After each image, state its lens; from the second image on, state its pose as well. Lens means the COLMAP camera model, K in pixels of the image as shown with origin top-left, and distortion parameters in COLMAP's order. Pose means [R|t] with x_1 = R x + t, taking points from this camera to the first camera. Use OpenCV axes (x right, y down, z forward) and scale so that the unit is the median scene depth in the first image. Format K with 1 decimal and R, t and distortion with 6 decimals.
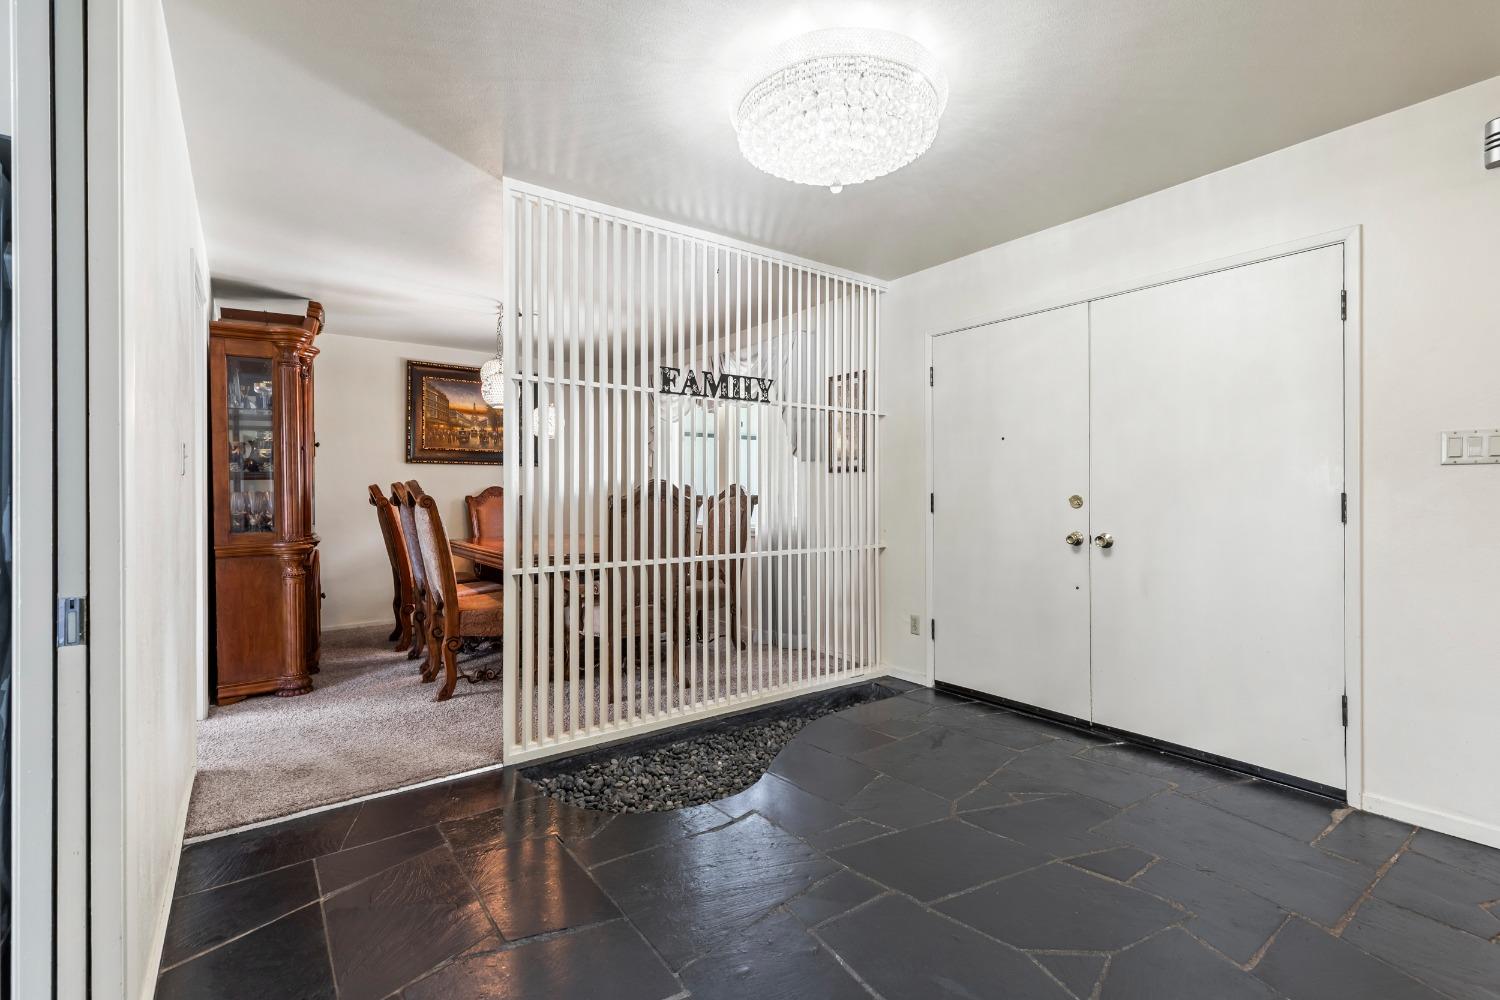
lens RADIAL K [[683.3, 0, 755.9], [0, 683.3, 501.4], [0, 0, 1]] dist [0.005650, -0.001154]
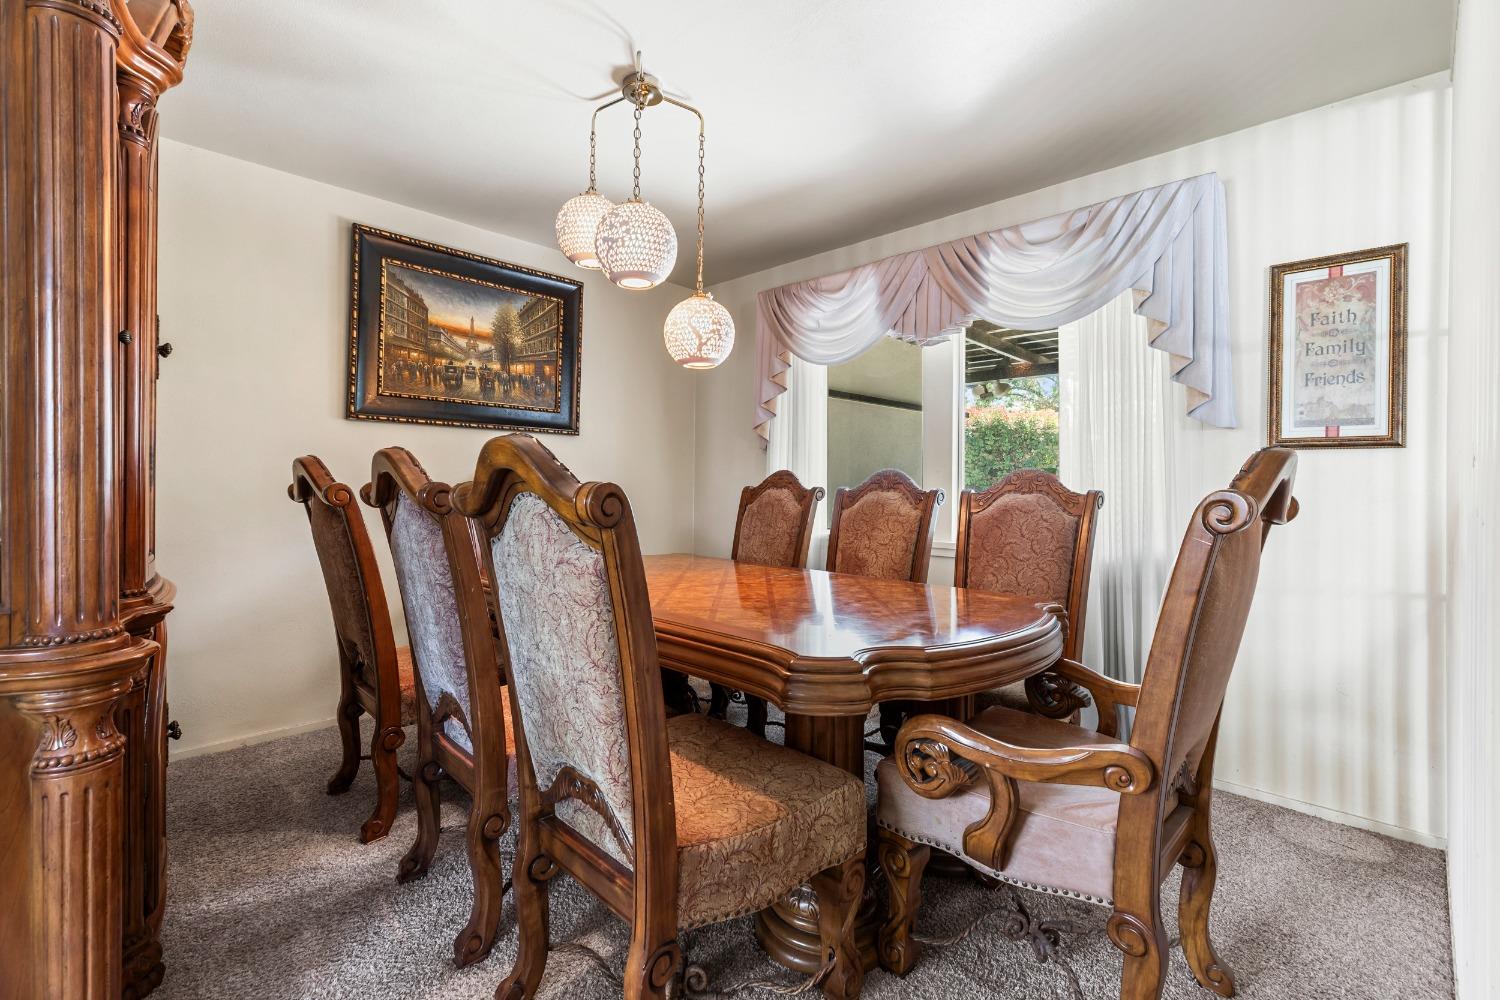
lens RADIAL K [[683.3, 0, 744.2], [0, 683.3, 496.0], [0, 0, 1]] dist [0.005650, -0.001154]
pose [[0.989229, 0.014882, 0.145618, -0.300702], [-0.015598, 0.999871, 0.003773, -0.004055], [-0.145543, -0.006004, 0.989334, 0.458750]]
